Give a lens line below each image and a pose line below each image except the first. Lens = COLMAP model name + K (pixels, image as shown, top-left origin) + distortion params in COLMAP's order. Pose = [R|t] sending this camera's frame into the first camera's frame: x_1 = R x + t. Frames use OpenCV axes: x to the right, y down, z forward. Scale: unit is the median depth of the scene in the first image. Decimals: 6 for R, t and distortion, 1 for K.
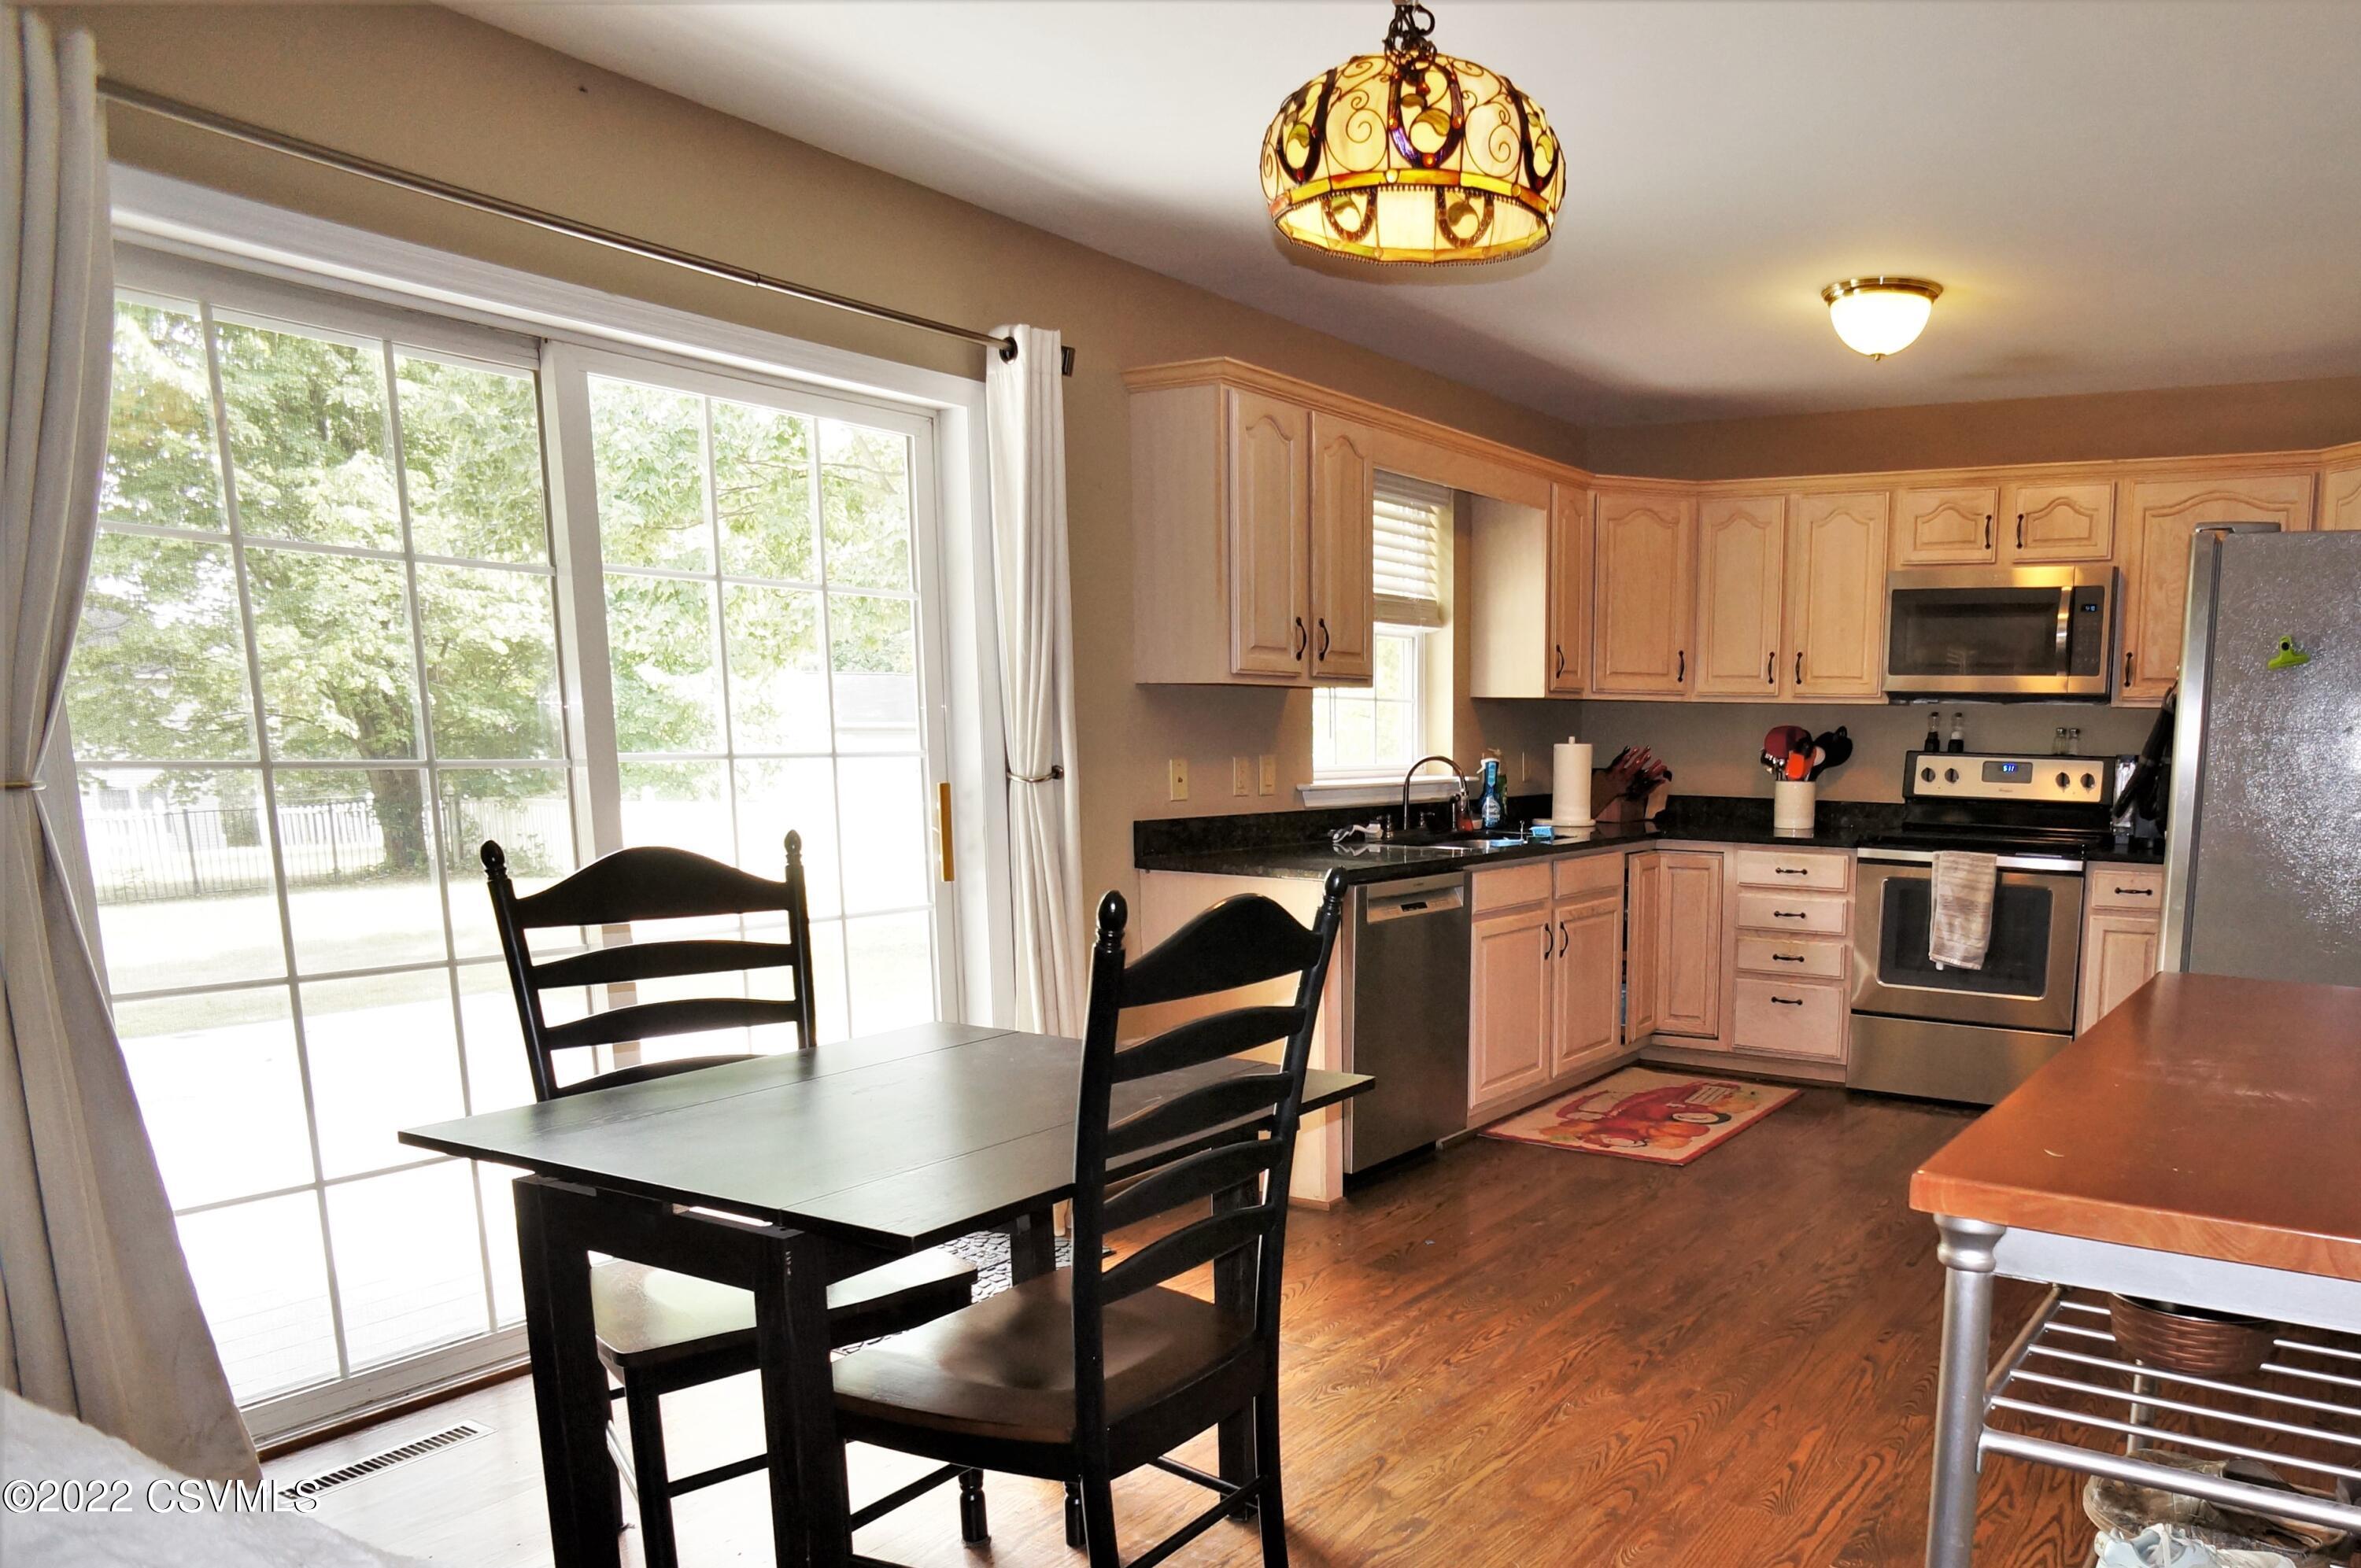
lens RADIAL K [[1632.5, 0, 1562.6], [0, 1632.5, 998.6], [0, 0, 1]] dist [-0.050147, 0.003375]
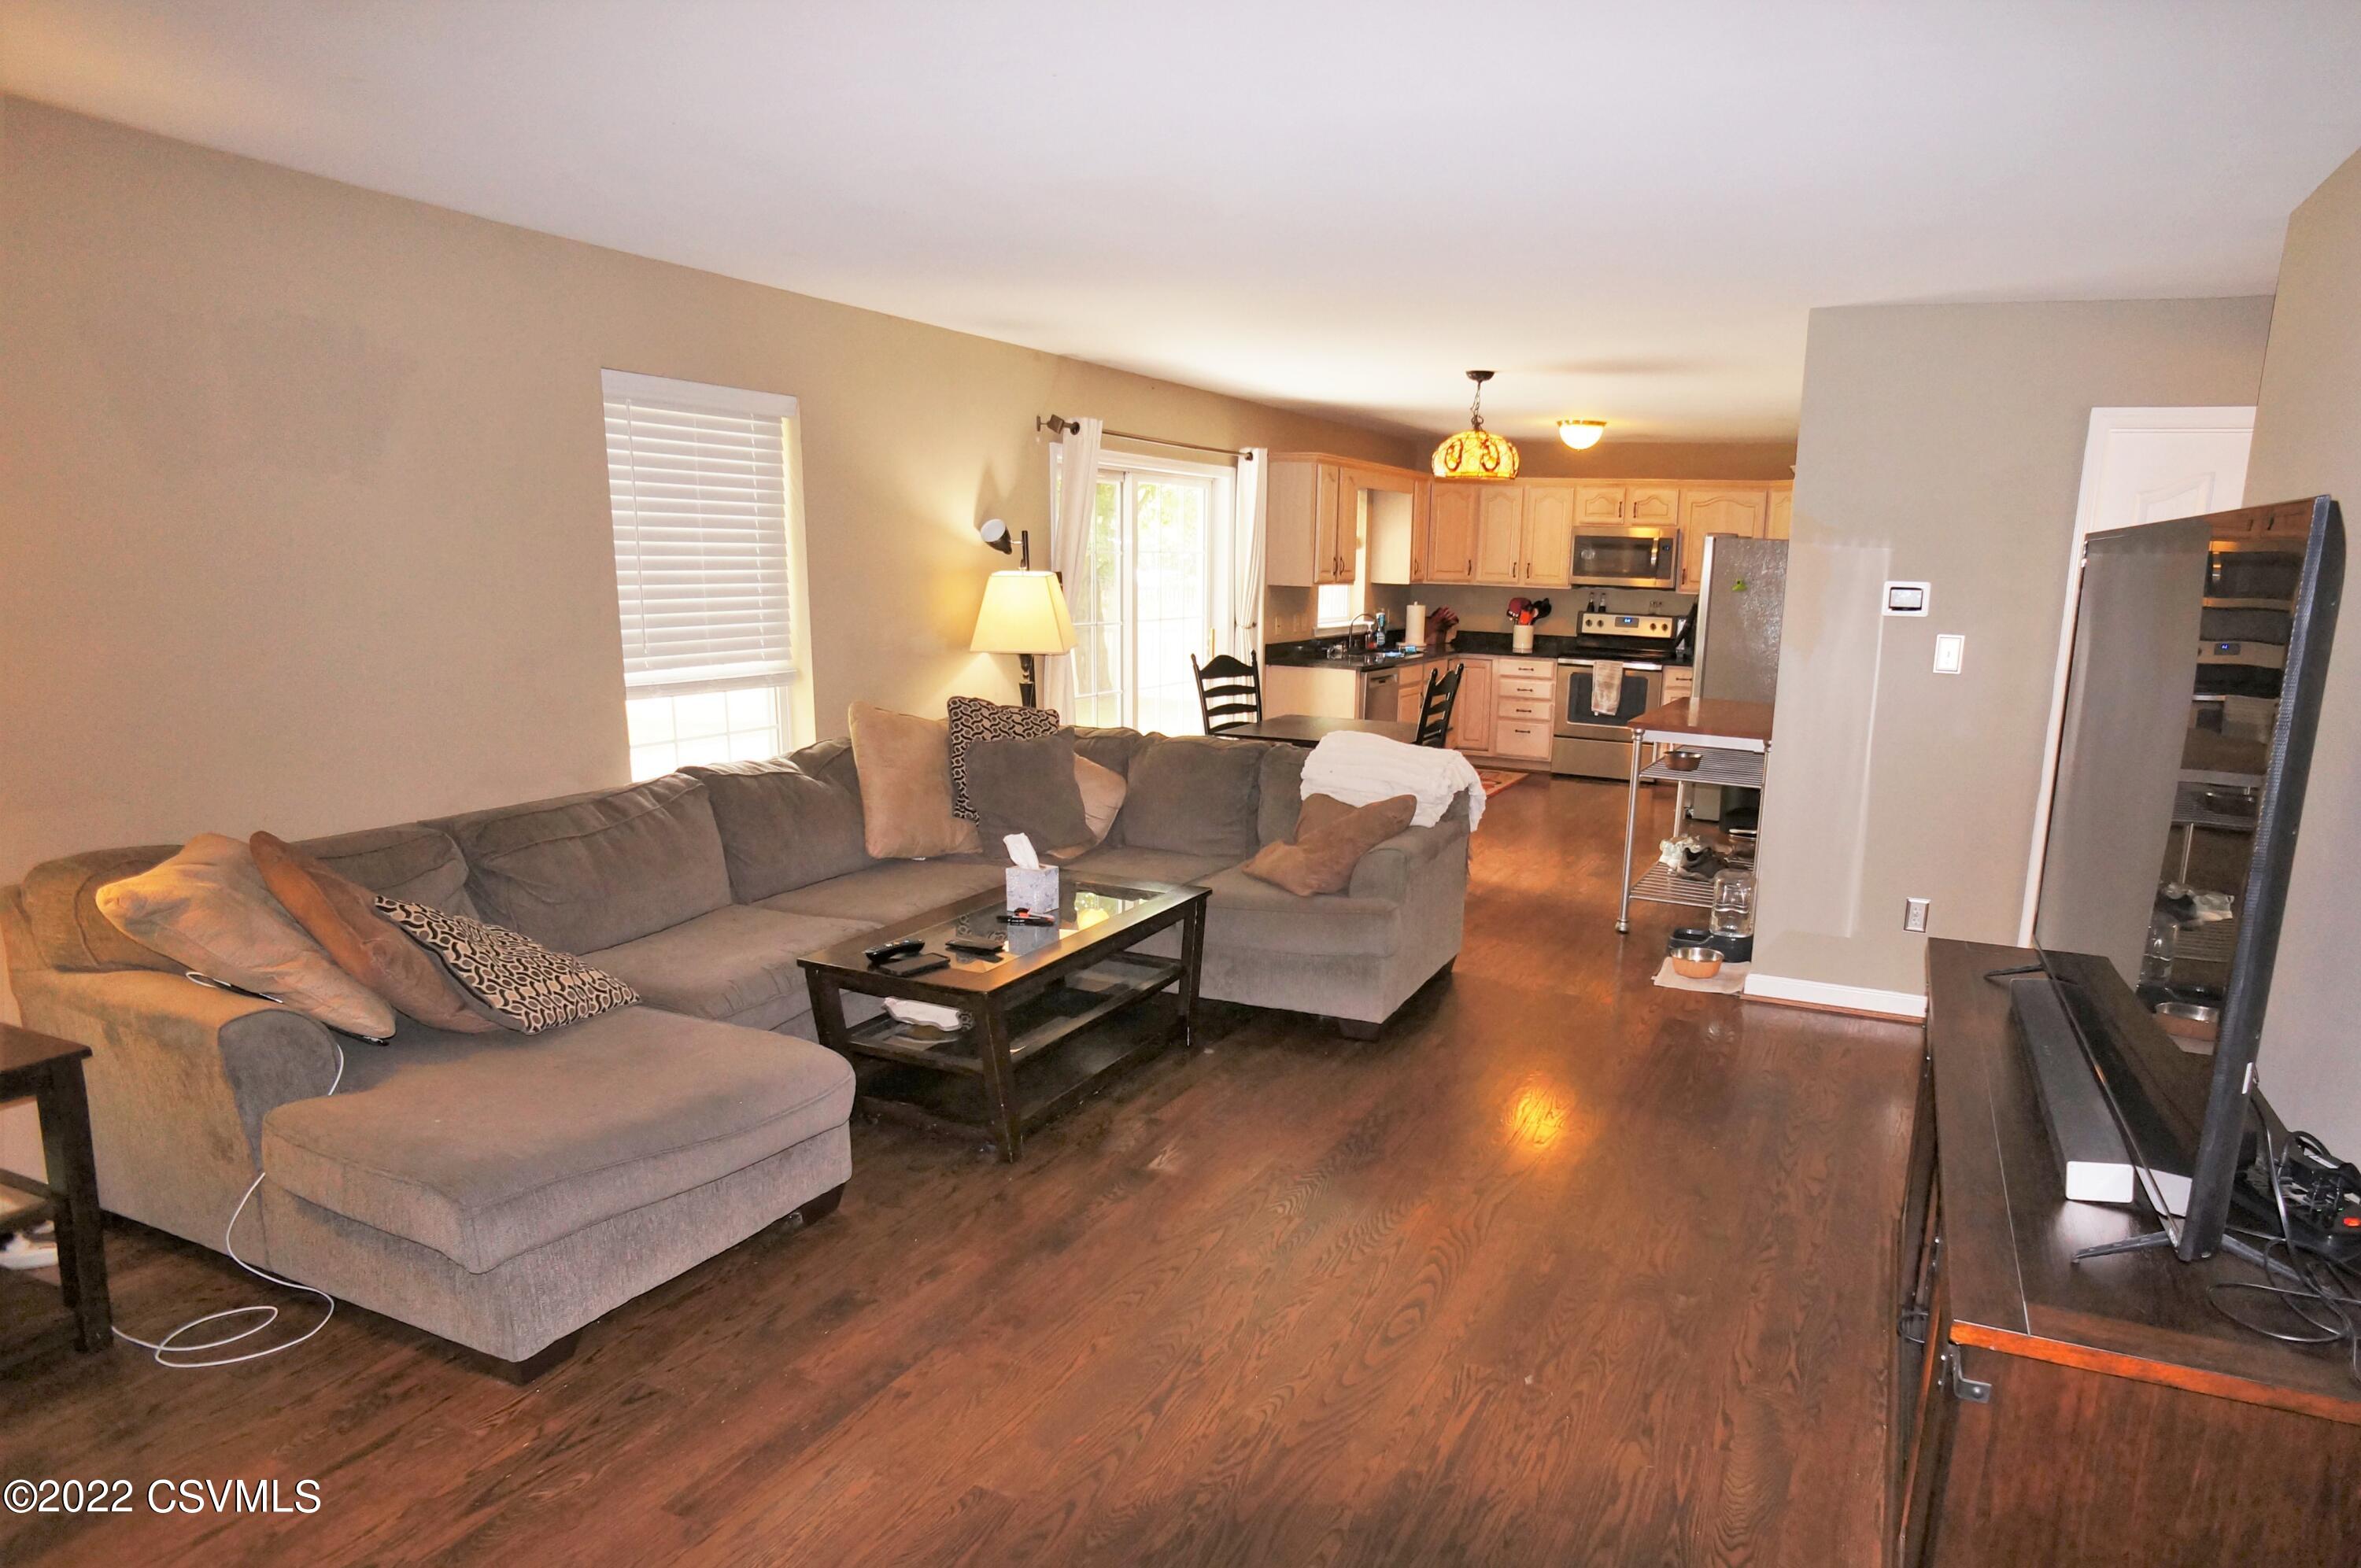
lens RADIAL K [[1382.6, 0, 1314.2], [0, 1382.6, 857.6], [0, 0, 1]] dist [-0.079132, 0.062466]
pose [[0.997848, -0.002391, 0.065530, -0.250715], [-0.001120, 0.998568, 0.053484, 0.070351], [-0.065564, -0.053443, 0.996416, -0.770728]]
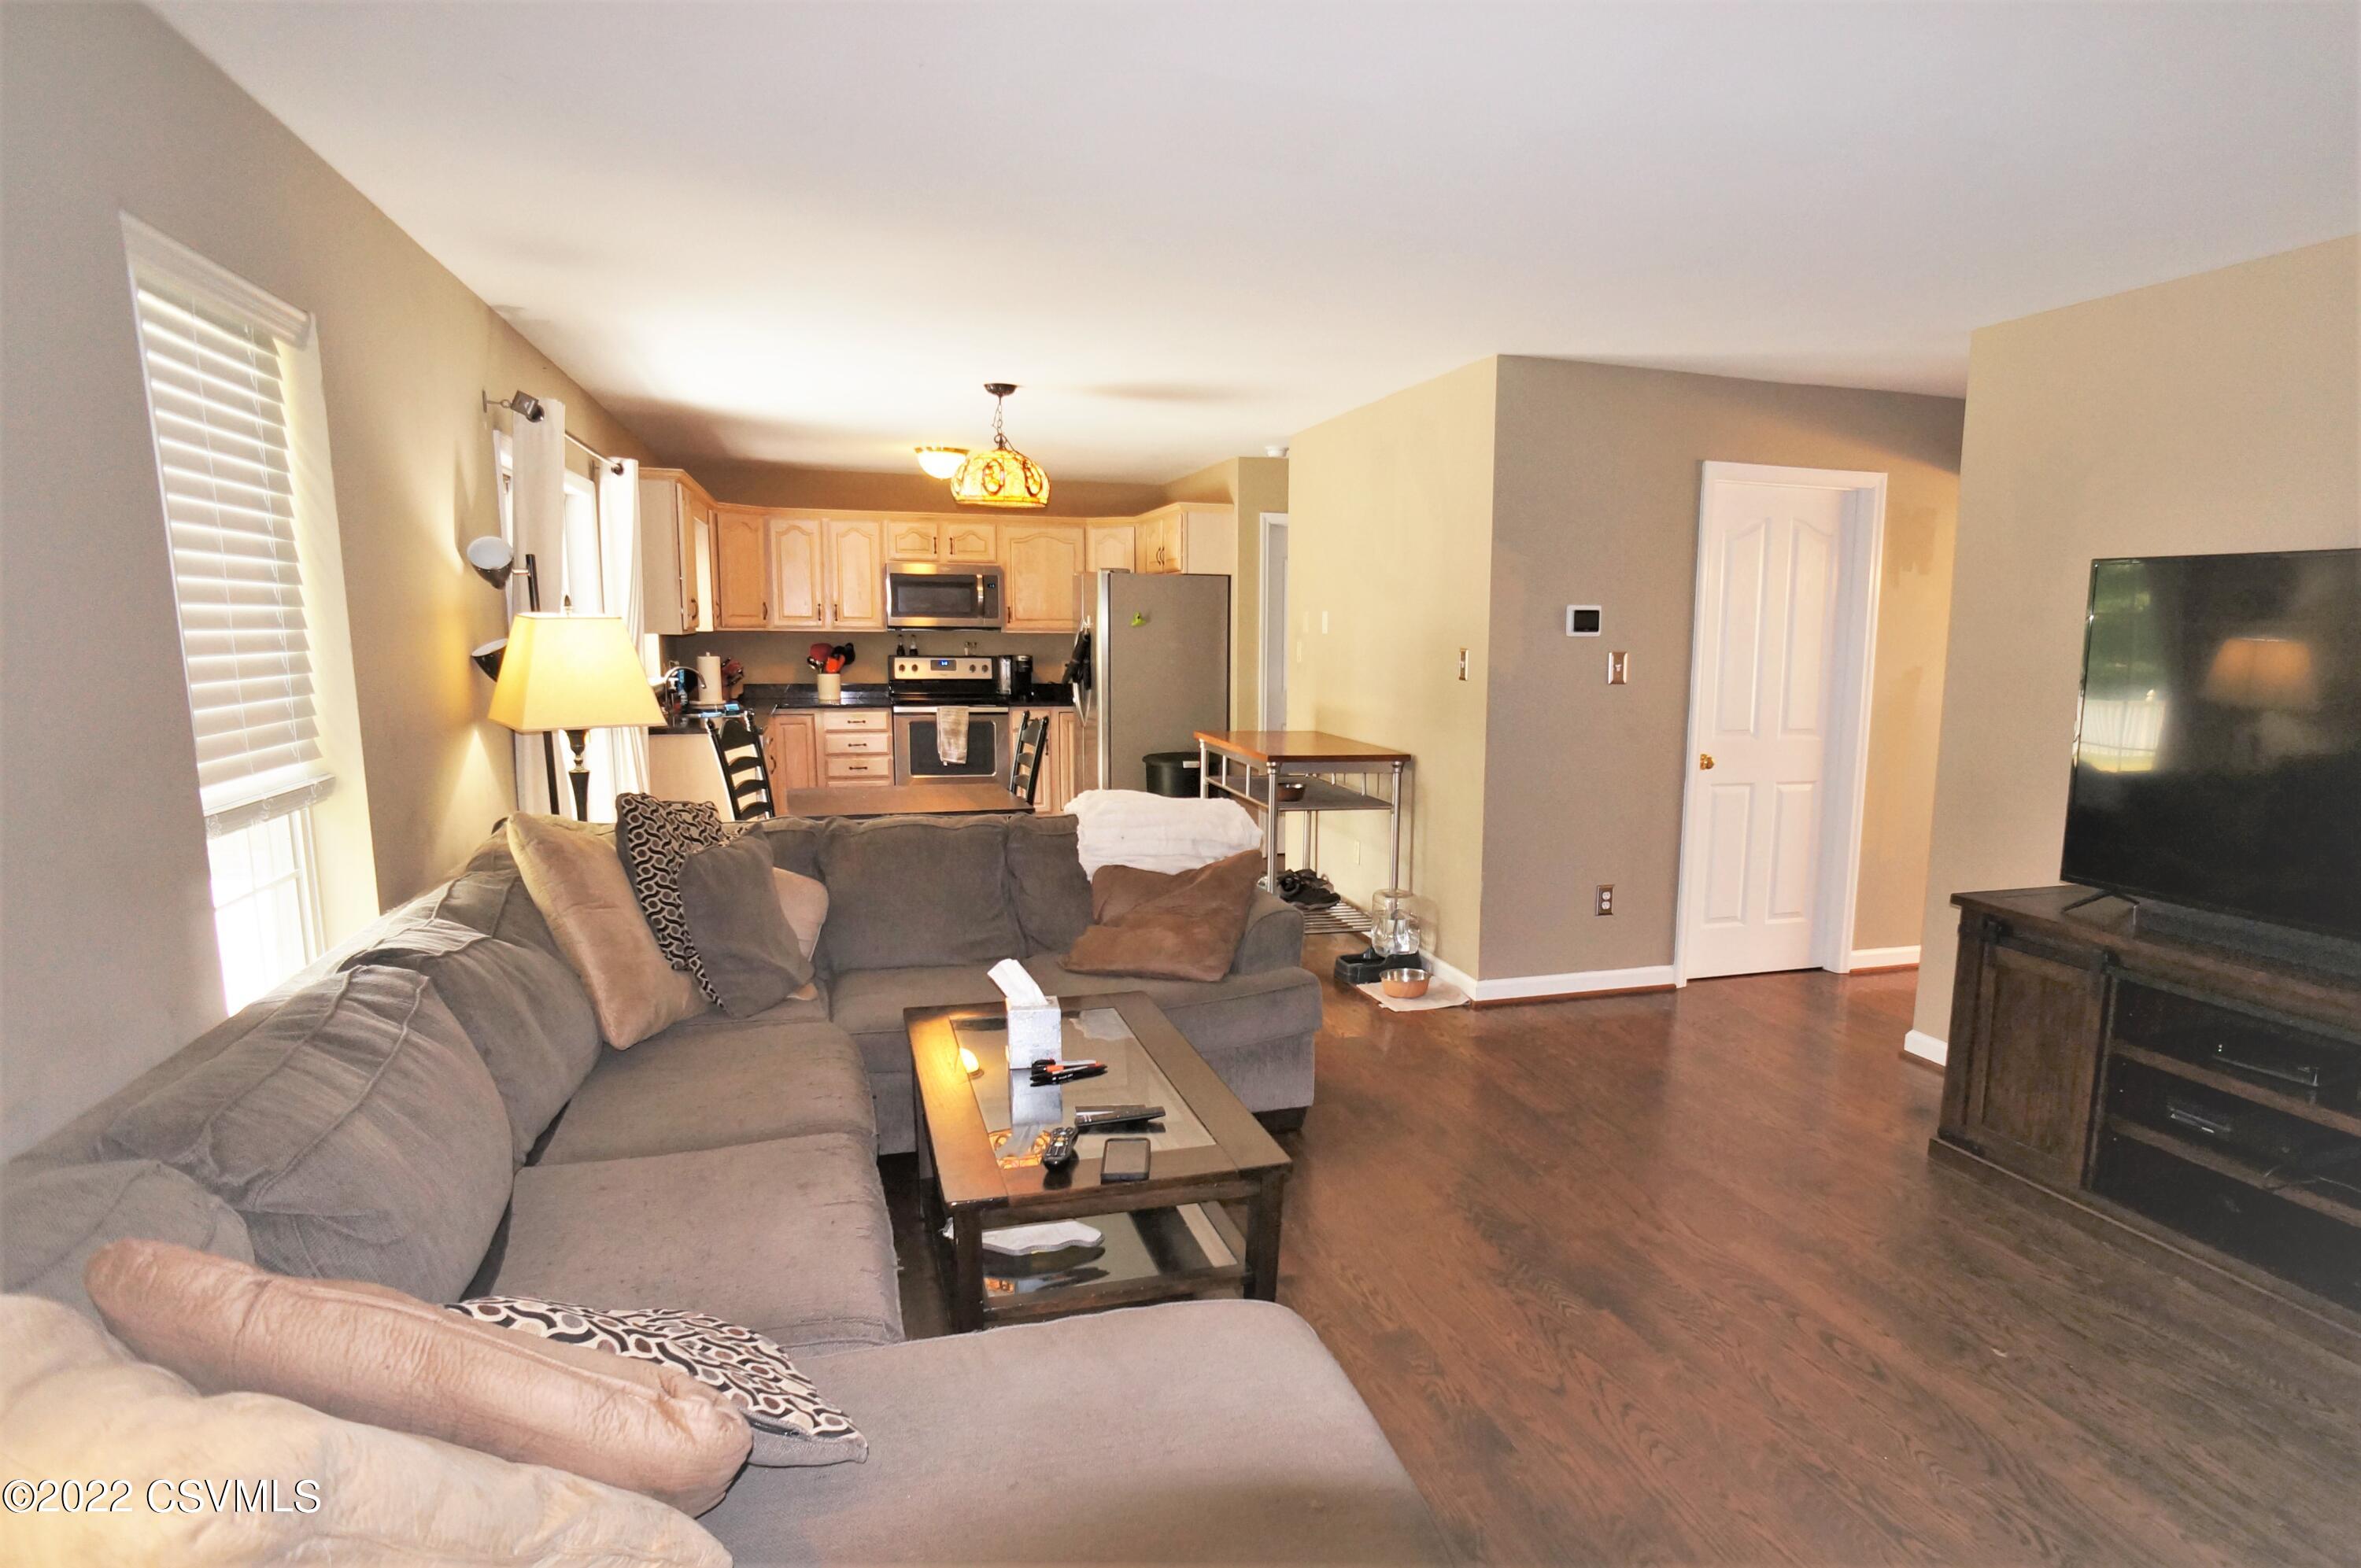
lens RADIAL K [[1382.6, 0, 1314.2], [0, 1382.6, 857.6], [0, 0, 1]] dist [-0.079132, 0.062466]
pose [[0.691721, -0.123776, 0.711478, -0.646509], [0.112459, 0.991646, 0.063181, 0.037786], [-0.713355, 0.036308, 0.699862, -0.488108]]
